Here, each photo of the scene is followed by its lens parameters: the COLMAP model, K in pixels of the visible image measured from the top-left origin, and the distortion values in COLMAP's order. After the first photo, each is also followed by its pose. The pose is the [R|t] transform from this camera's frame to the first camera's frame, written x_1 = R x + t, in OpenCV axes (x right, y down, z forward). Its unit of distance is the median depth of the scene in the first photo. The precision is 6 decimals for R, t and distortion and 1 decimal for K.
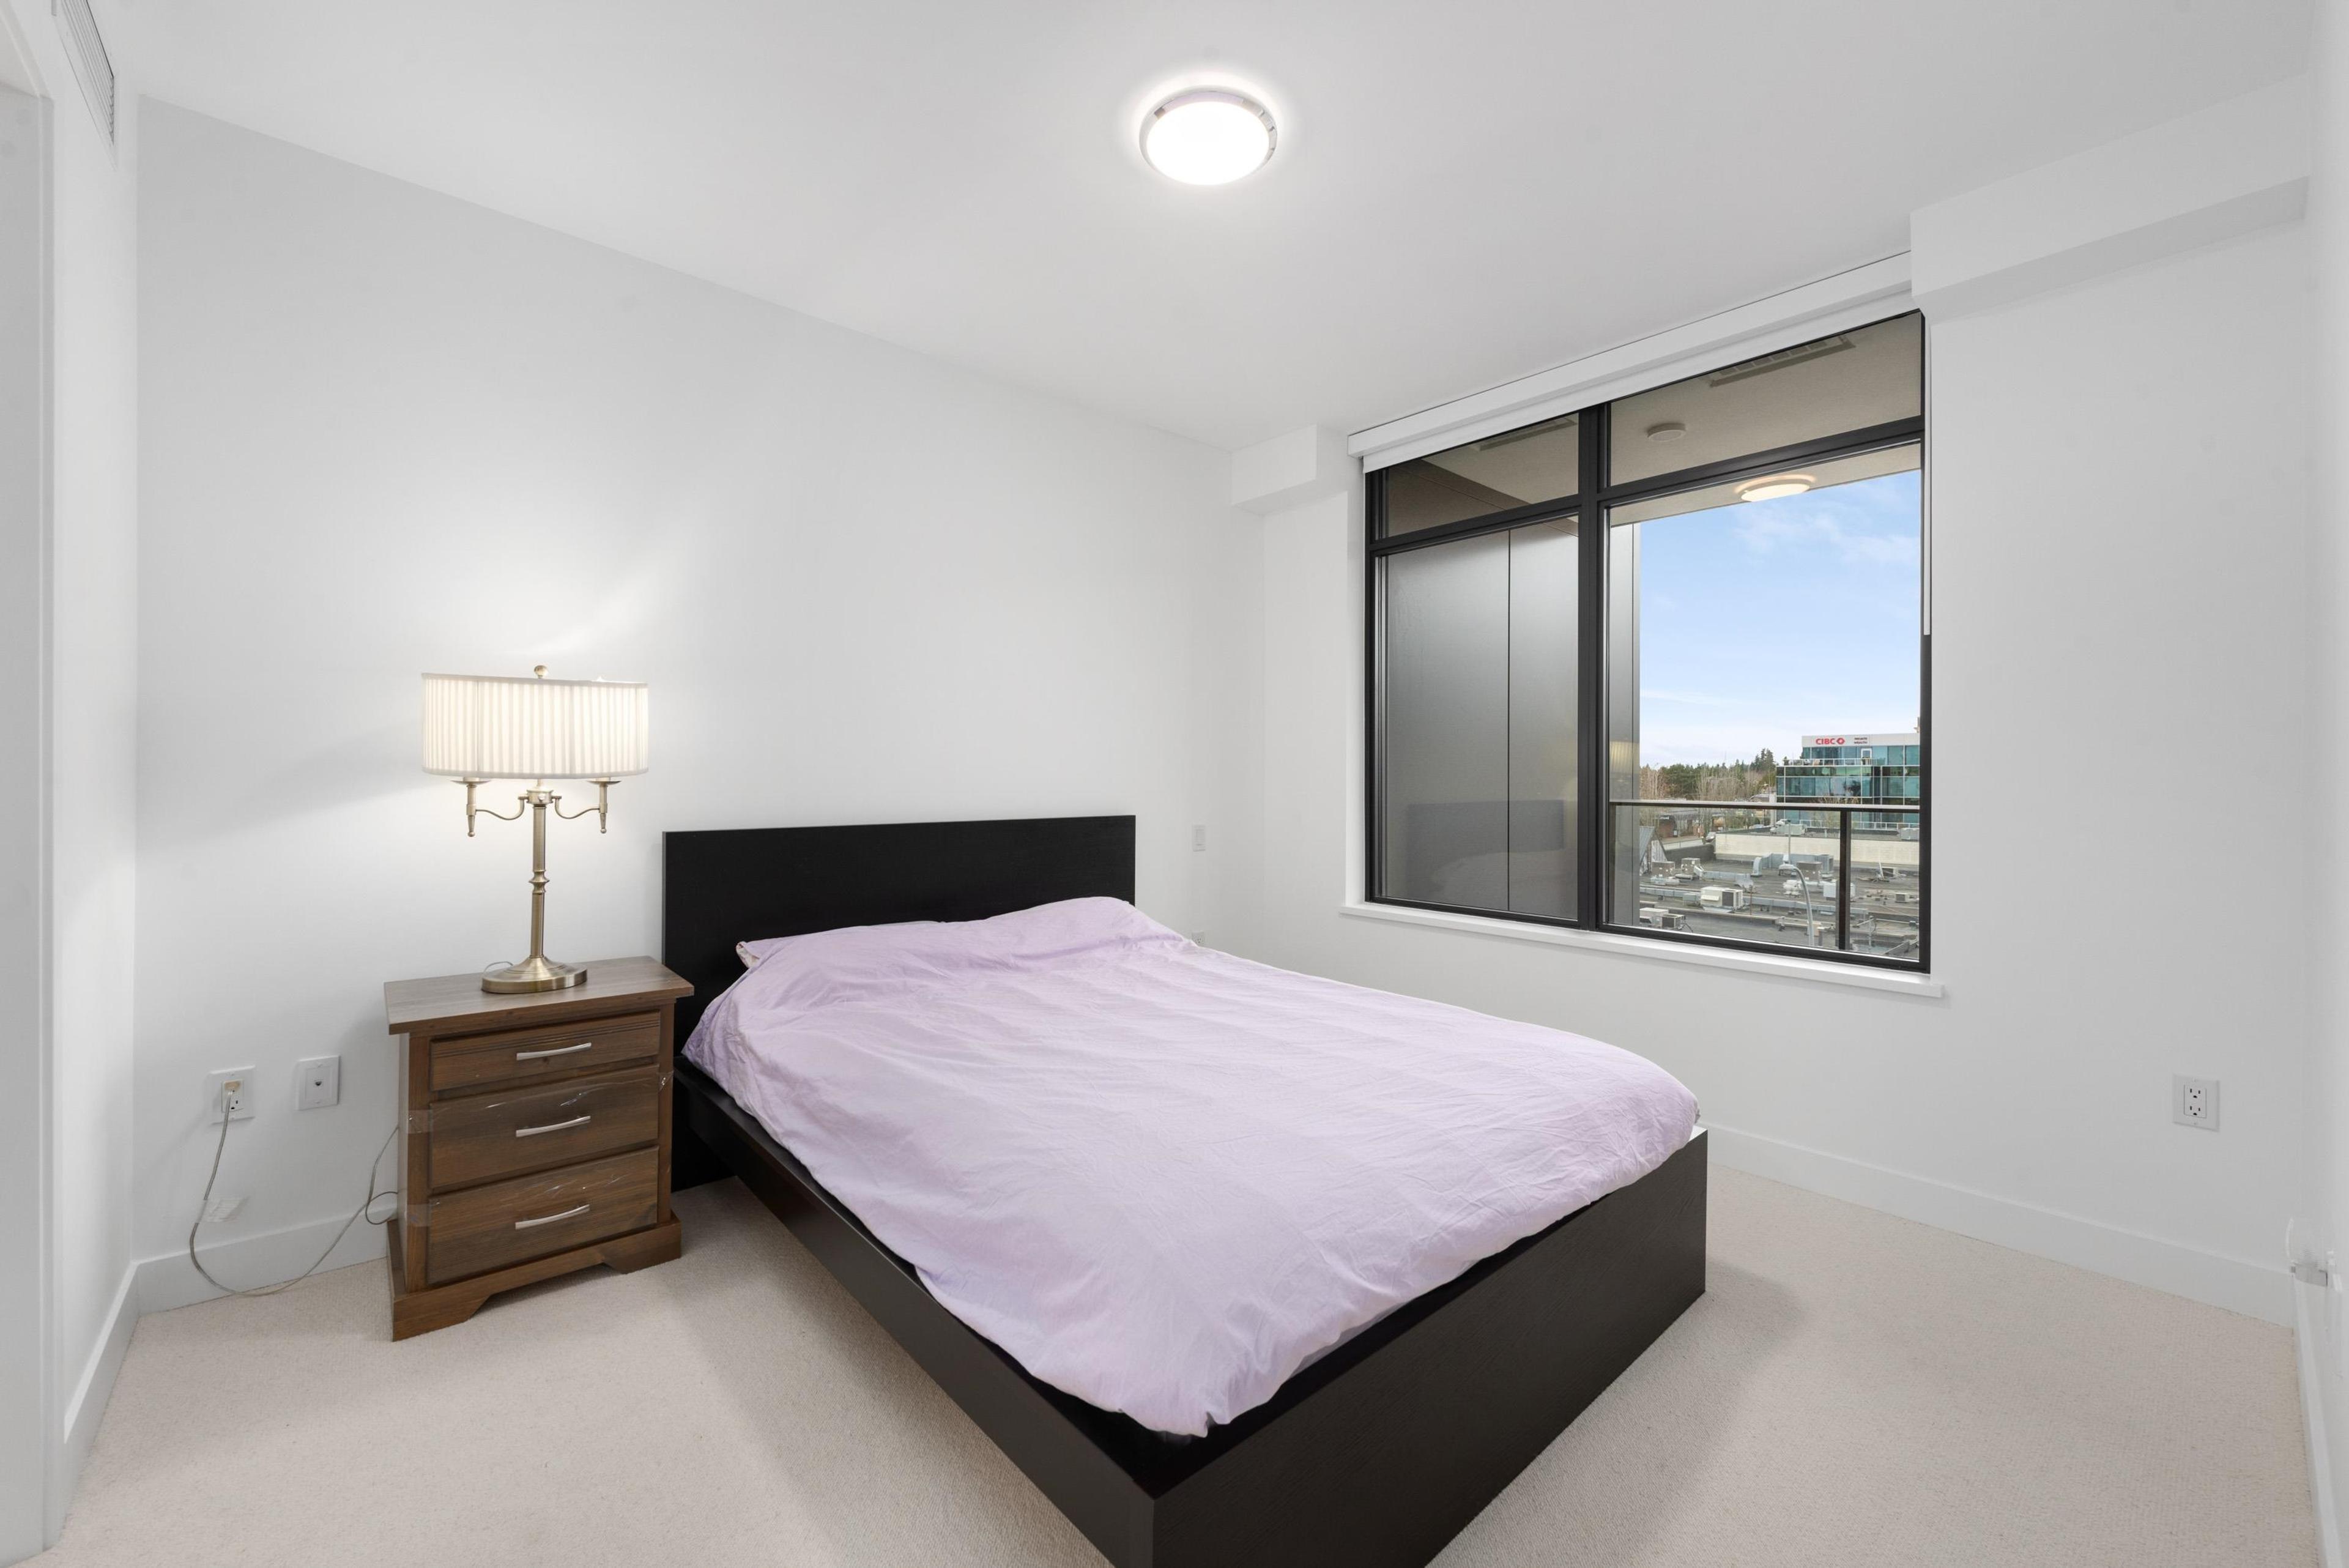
lens RADIAL K [[926.6, 0, 1163.2], [0, 926.6, 759.6], [0, 0, 1]] dist [0.000798, -0.000190]
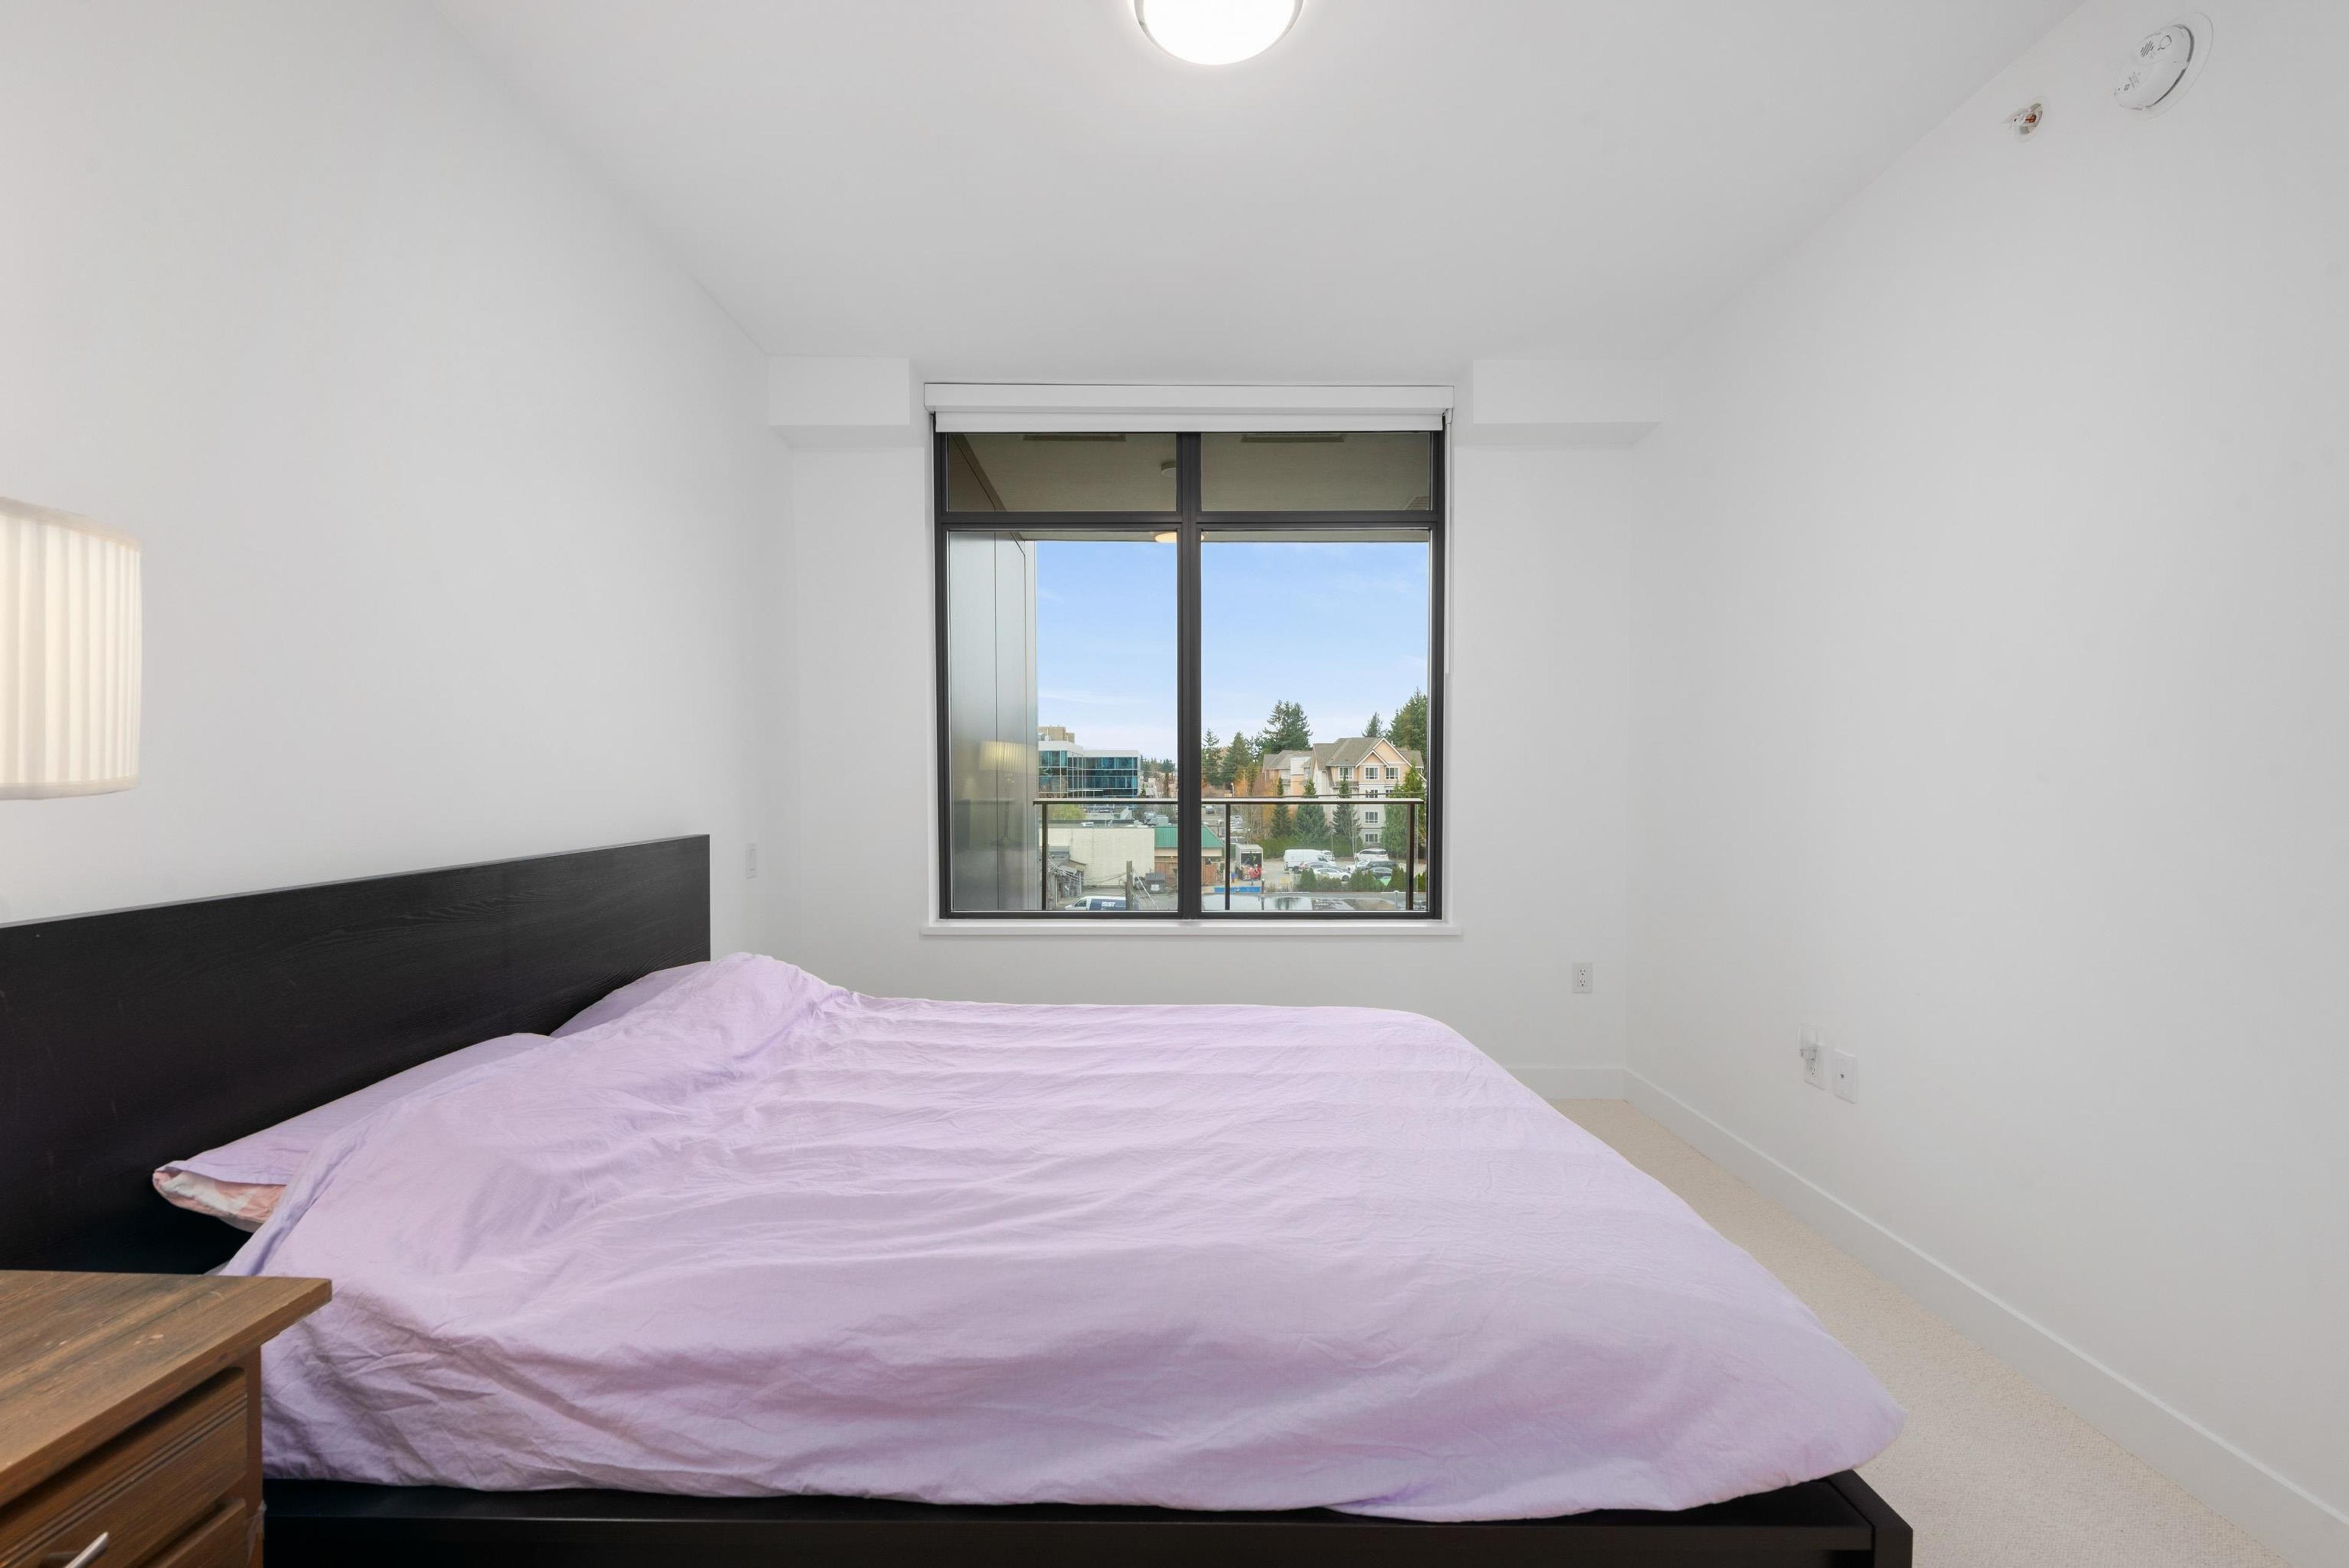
lens RADIAL K [[946.9, 0, 1168.6], [0, 946.9, 786.7], [0, 0, 1]] dist [-0.000219, -0.000563]
pose [[0.667219, -0.012232, 0.744761, -0.554591], [-0.009934, 0.999630, 0.025318, 0.002489], [-0.744795, -0.024291, 0.666851, 0.414373]]
